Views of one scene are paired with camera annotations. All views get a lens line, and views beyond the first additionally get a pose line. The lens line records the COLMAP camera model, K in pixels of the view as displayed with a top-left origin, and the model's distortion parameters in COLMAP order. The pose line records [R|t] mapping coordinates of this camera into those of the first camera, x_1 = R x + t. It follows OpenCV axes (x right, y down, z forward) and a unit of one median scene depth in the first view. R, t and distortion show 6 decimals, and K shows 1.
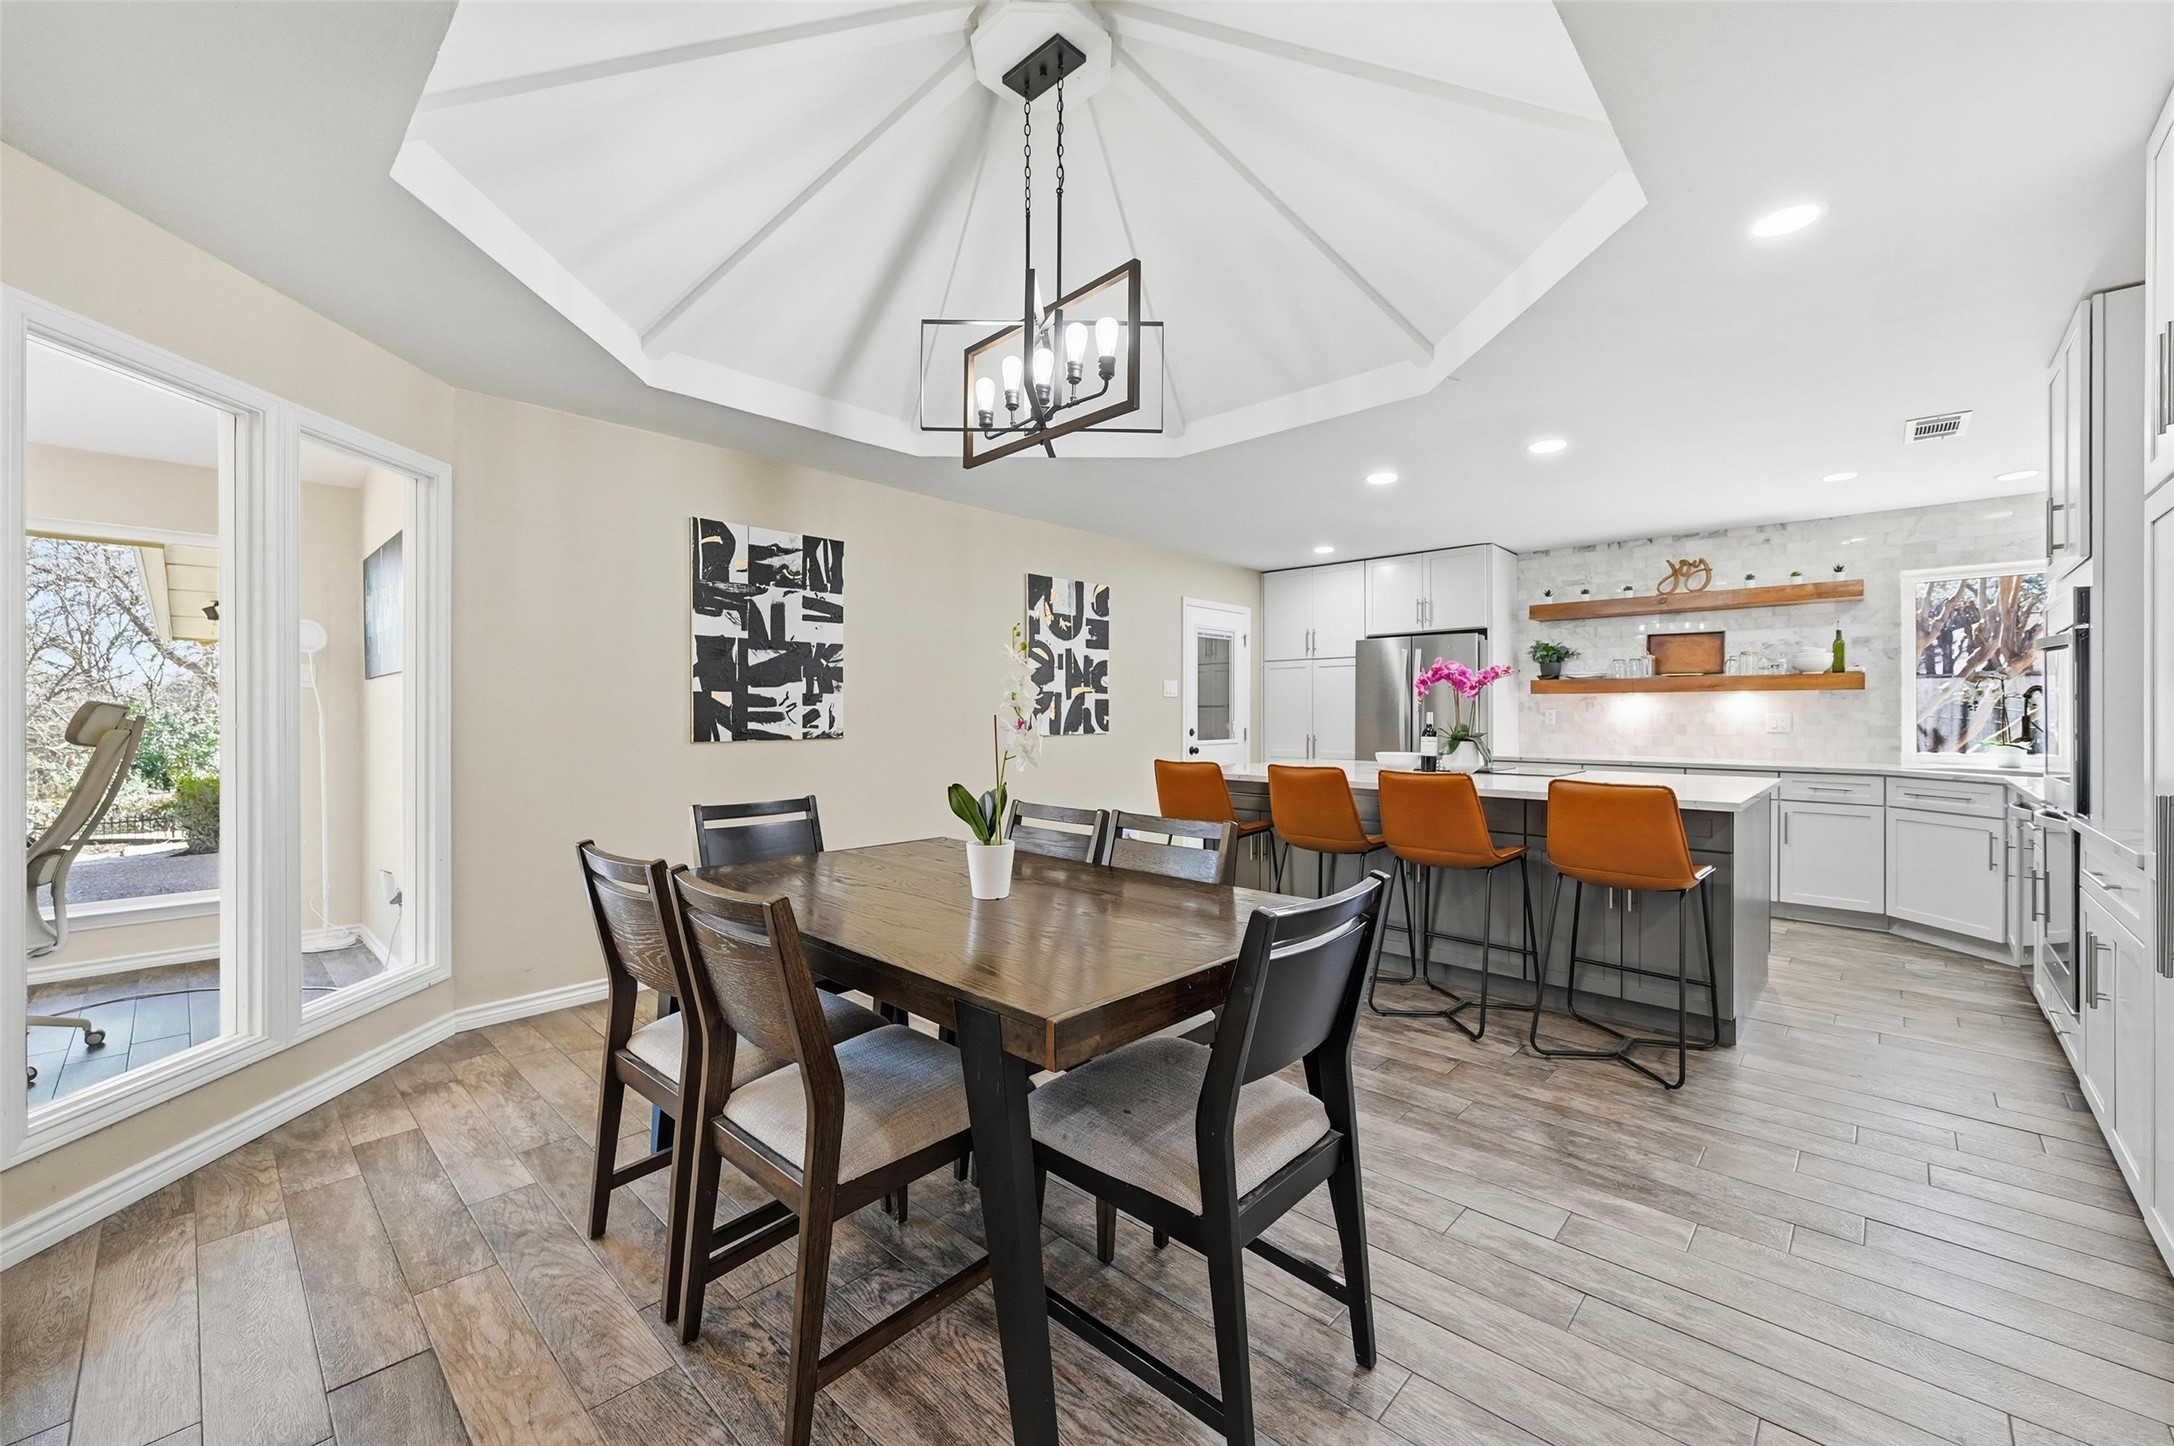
lens RADIAL K [[861.5, 0, 1102.0], [0, 861.5, 713.5], [0, 0, 1]] dist [0.000256, 0.000221]
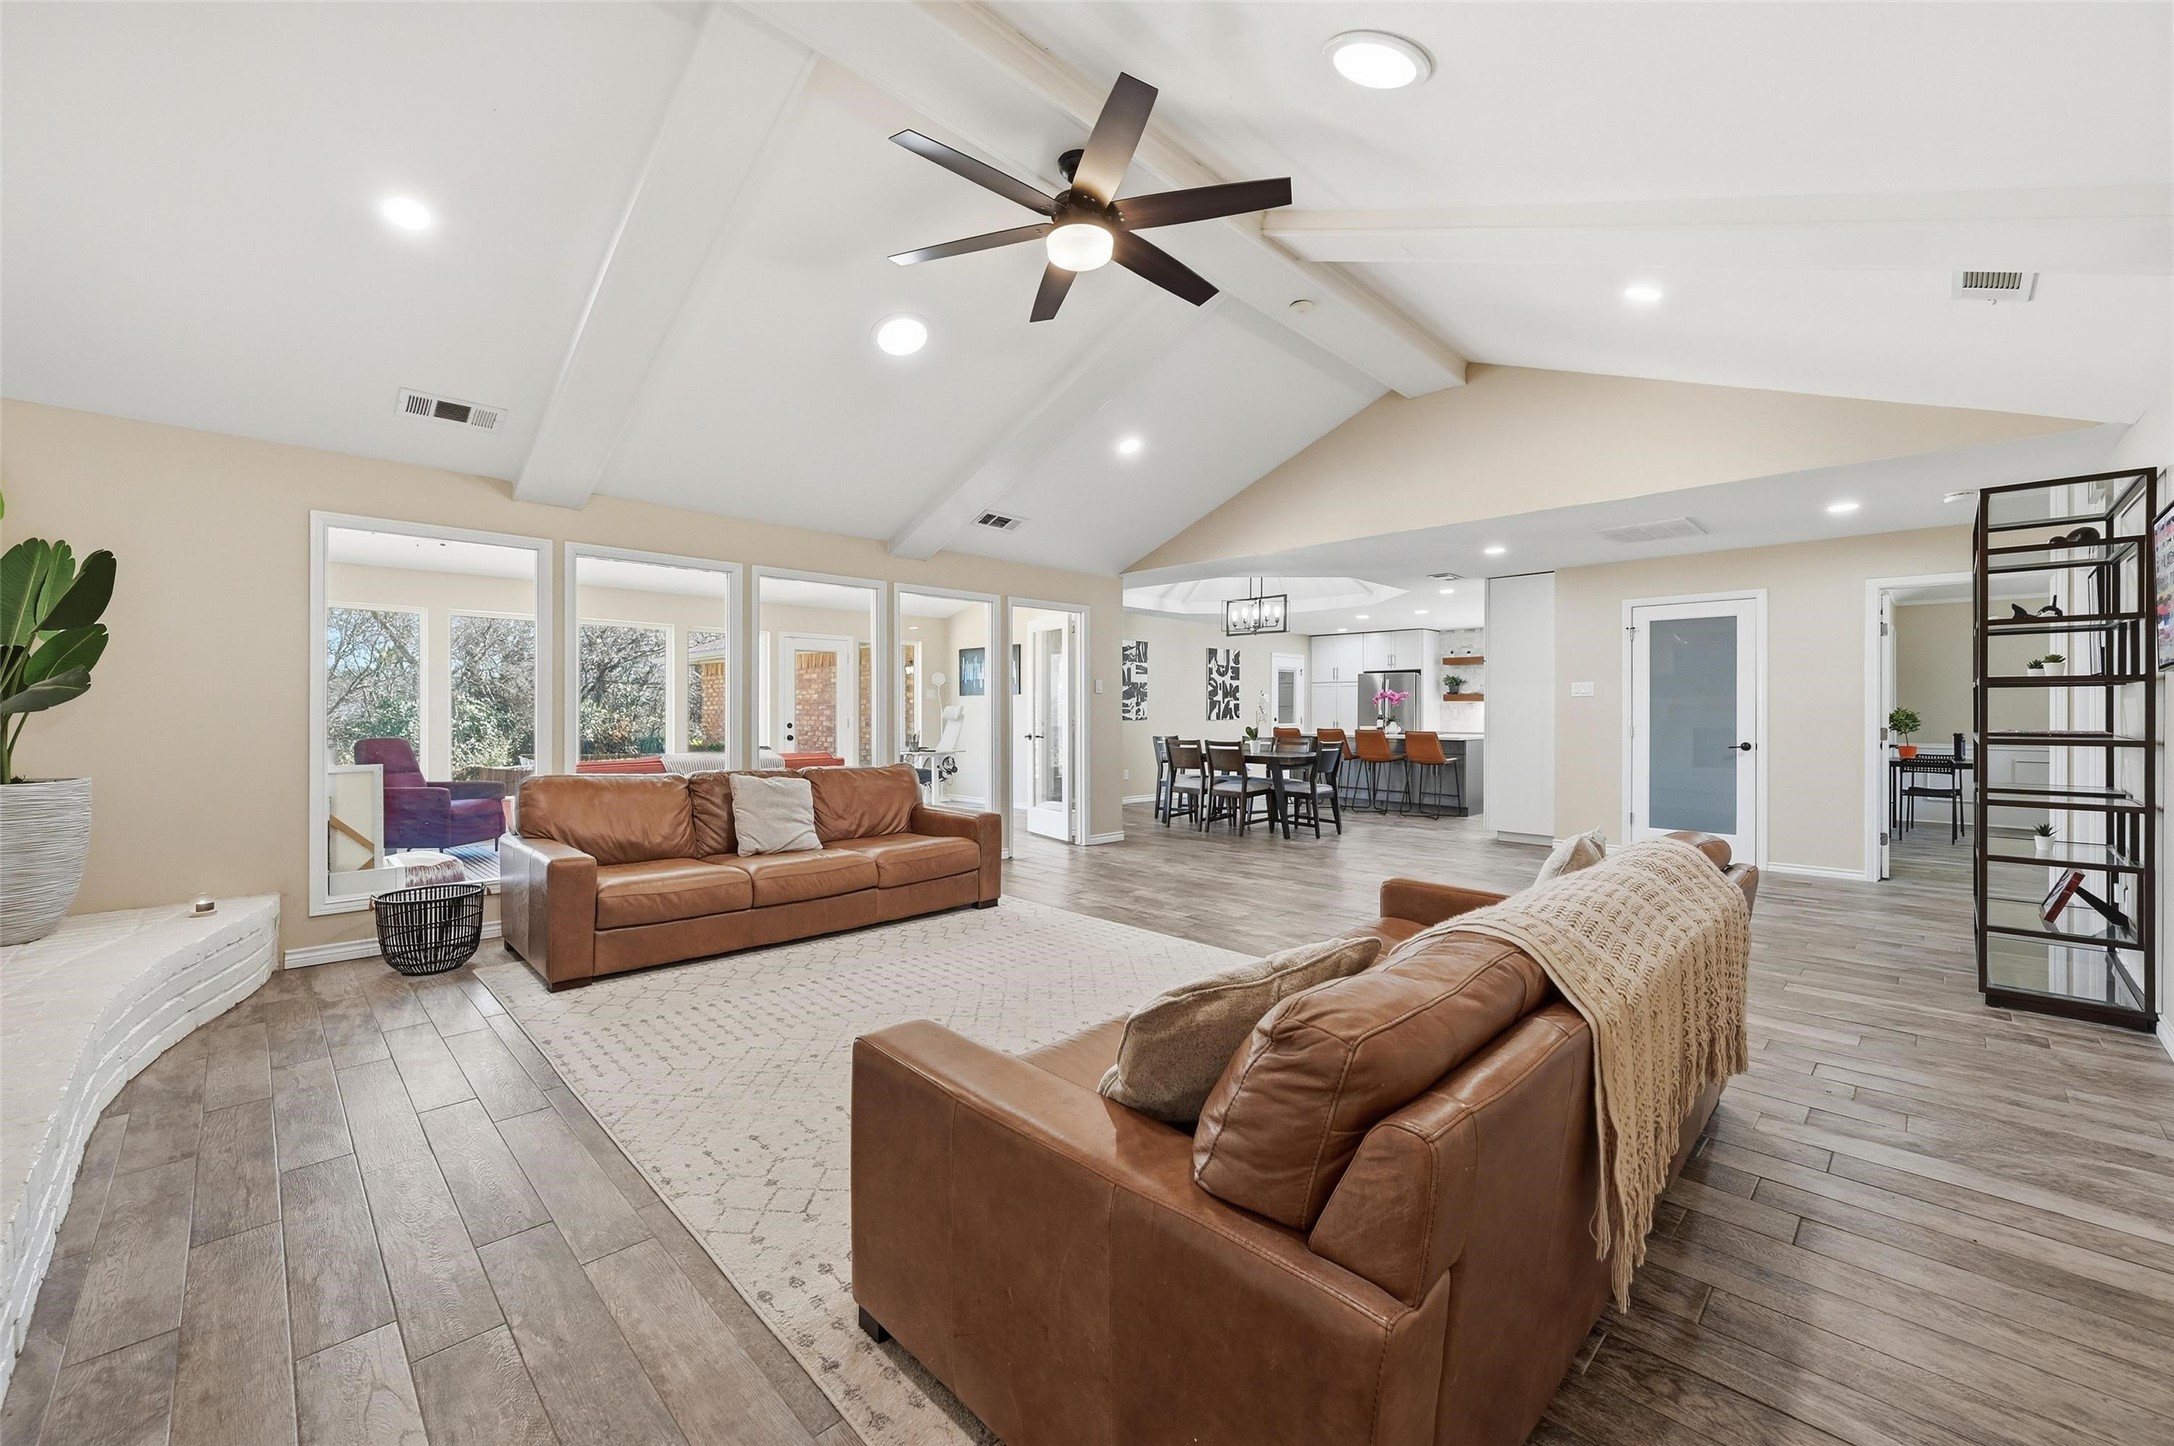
lens RADIAL K [[861.5, 0, 1102.0], [0, 861.5, 713.5], [0, 0, 1]] dist [0.000256, 0.000221]
pose [[0.999279, 0.003194, -0.037825, -0.263593], [-0.003021, 0.999985, 0.004646, -0.000345], [0.037839, -0.004528, 0.999274, -1.203804]]
